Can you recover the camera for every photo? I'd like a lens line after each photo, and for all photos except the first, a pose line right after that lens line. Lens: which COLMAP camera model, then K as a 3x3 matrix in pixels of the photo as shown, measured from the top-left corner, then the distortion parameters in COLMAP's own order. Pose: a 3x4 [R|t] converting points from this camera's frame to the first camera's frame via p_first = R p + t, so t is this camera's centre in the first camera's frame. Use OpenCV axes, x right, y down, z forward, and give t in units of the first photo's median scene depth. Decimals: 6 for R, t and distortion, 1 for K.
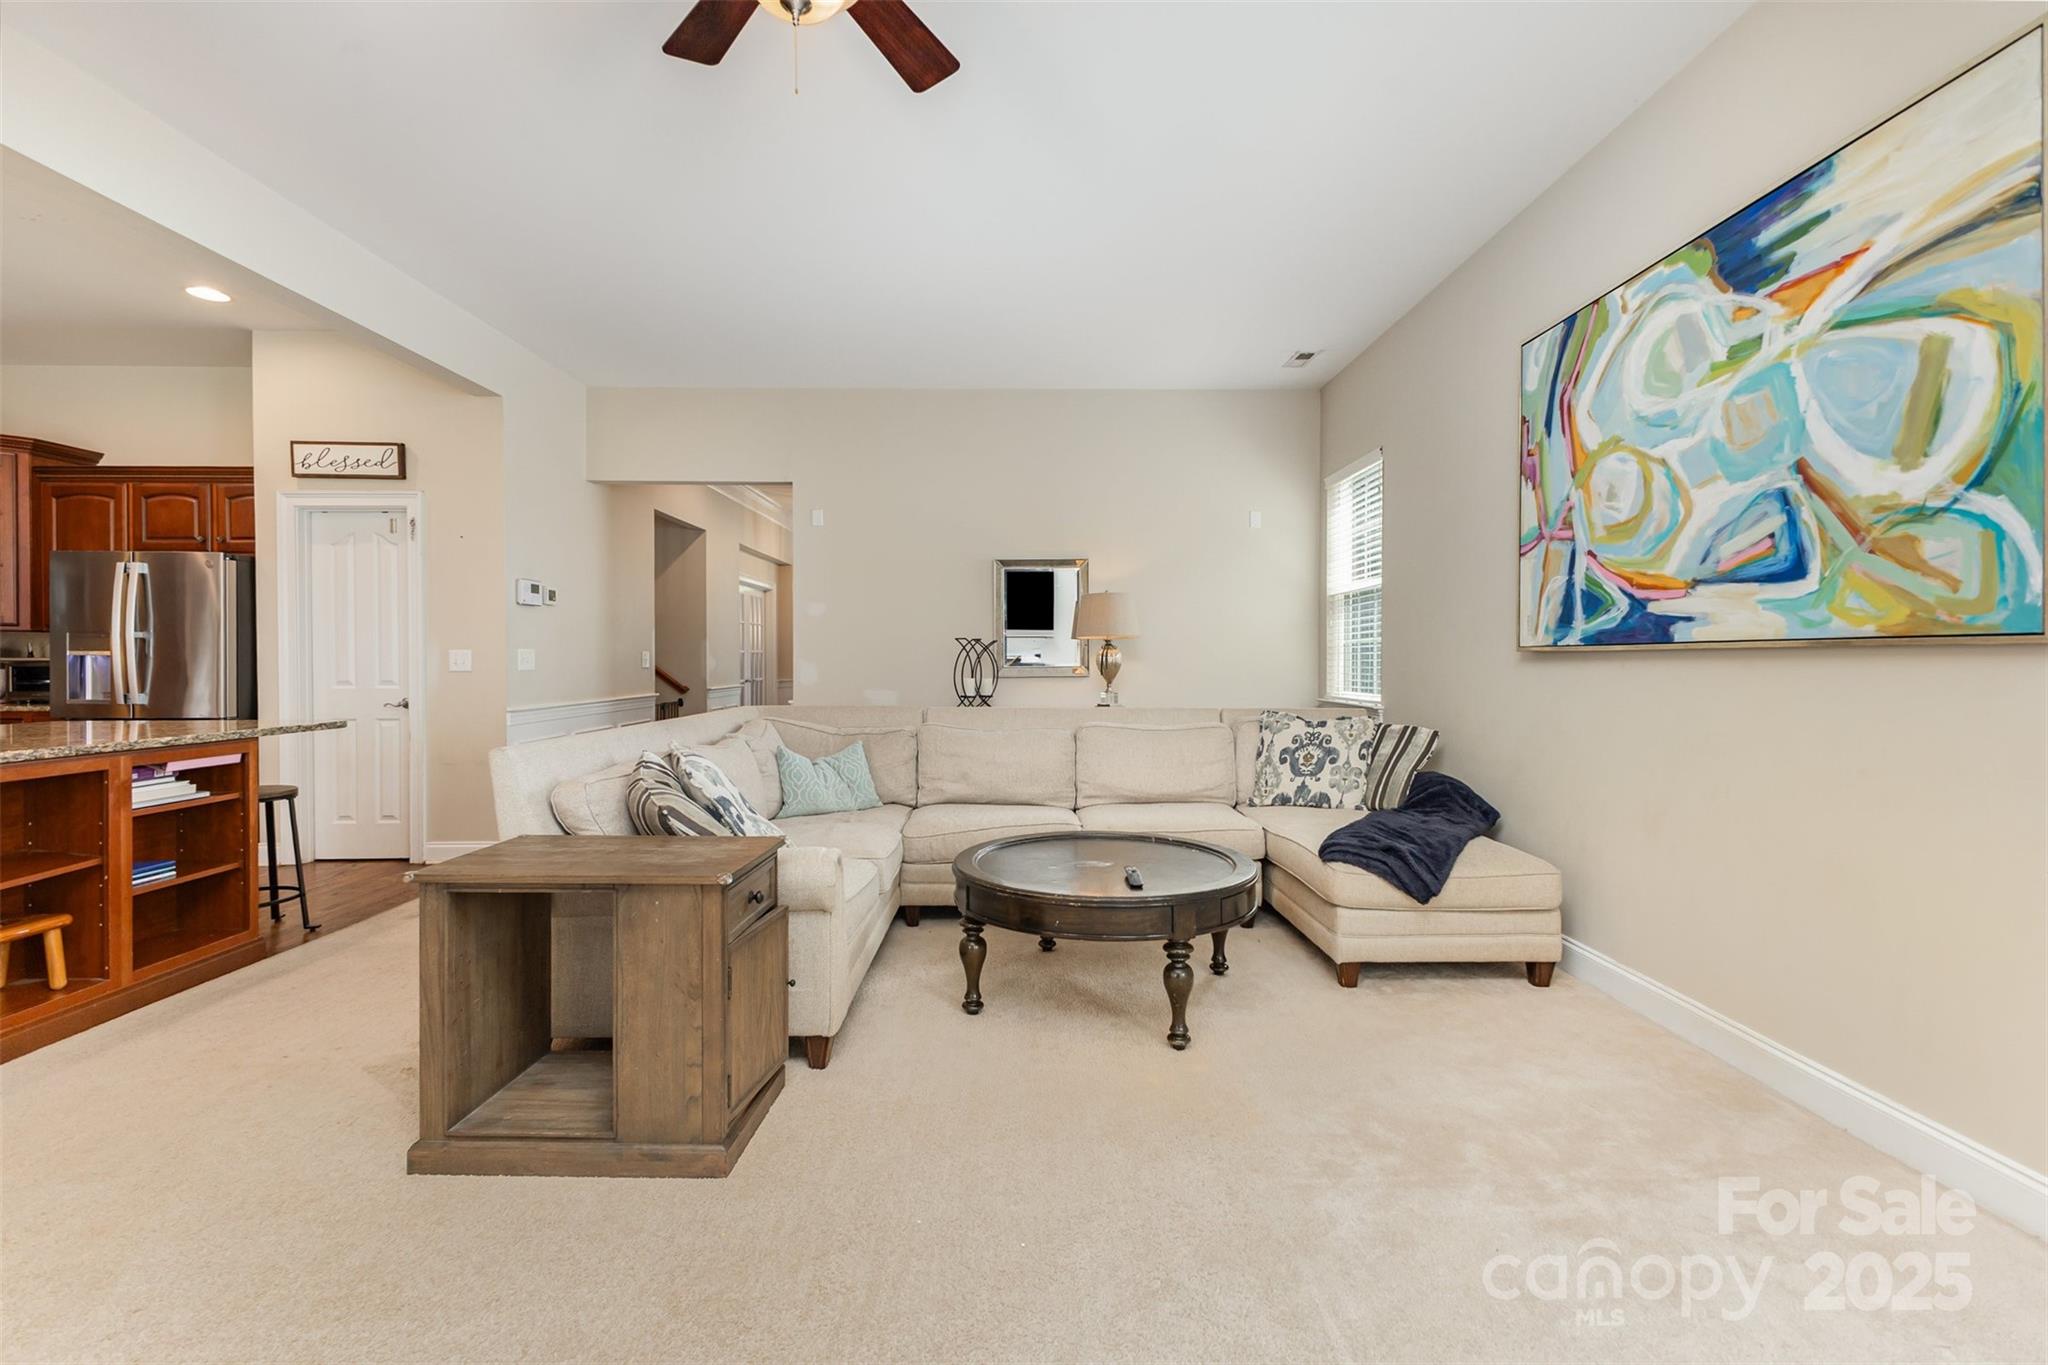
lens RADIAL K [[901.3, 0, 1031.9], [0, 901.3, 666.7], [0, 0, 1]] dist [0.017966, -0.005484]
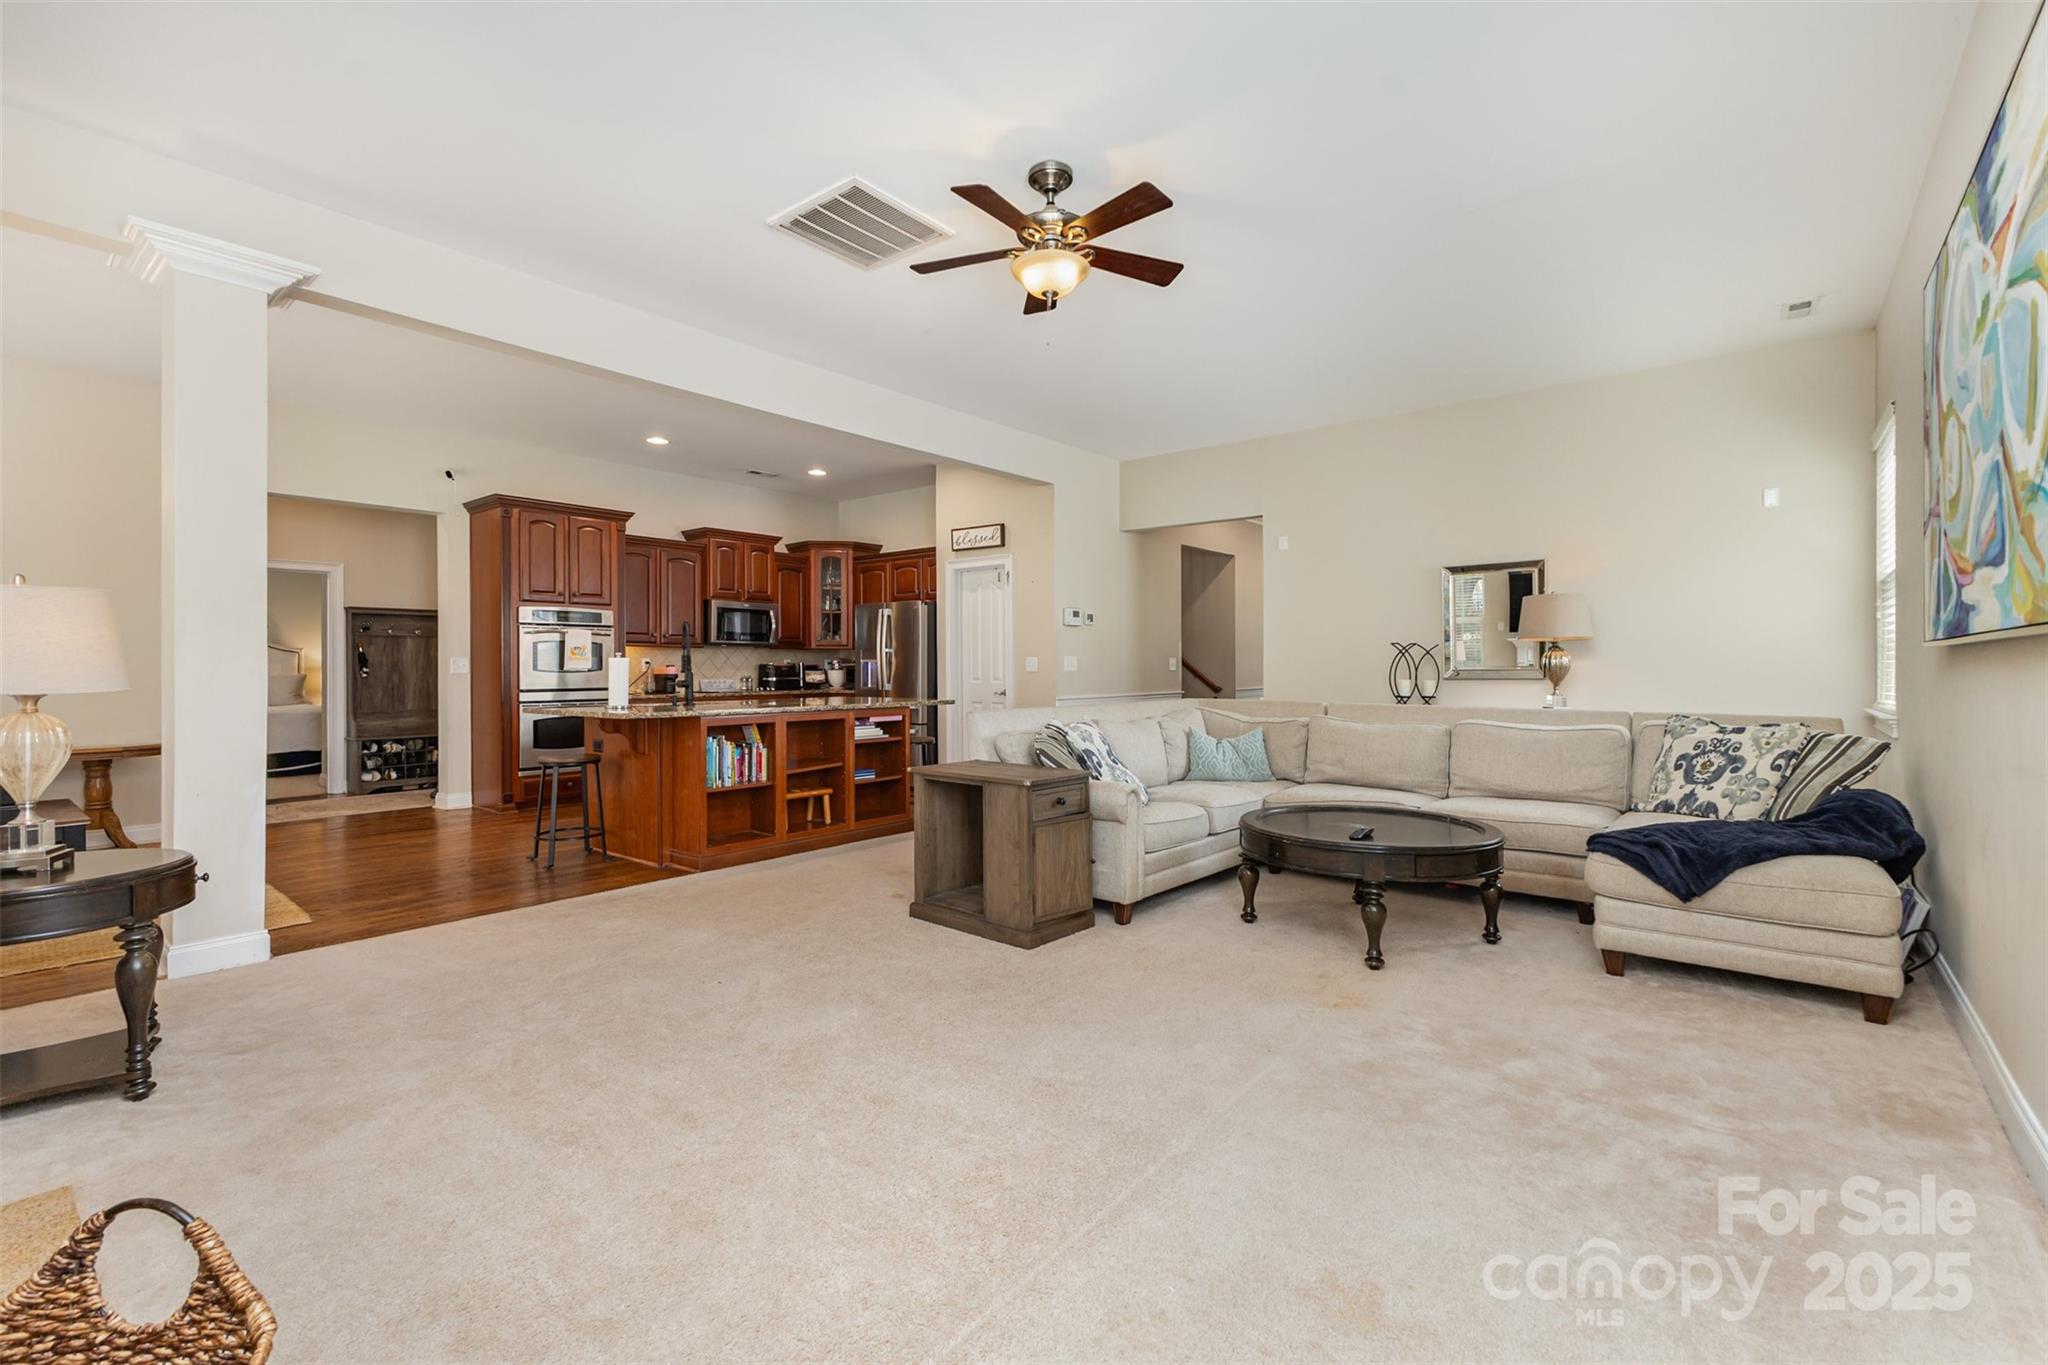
lens RADIAL K [[901.3, 0, 1019.9], [0, 901.3, 674.8], [0, 0, 1]] dist [0.017966, -0.005484]
pose [[0.762816, 0.004309, -0.646601, 0.375241], [-0.002676, 0.999990, 0.003508, 0.006445], [0.646610, -0.000946, 0.762820, -0.174628]]
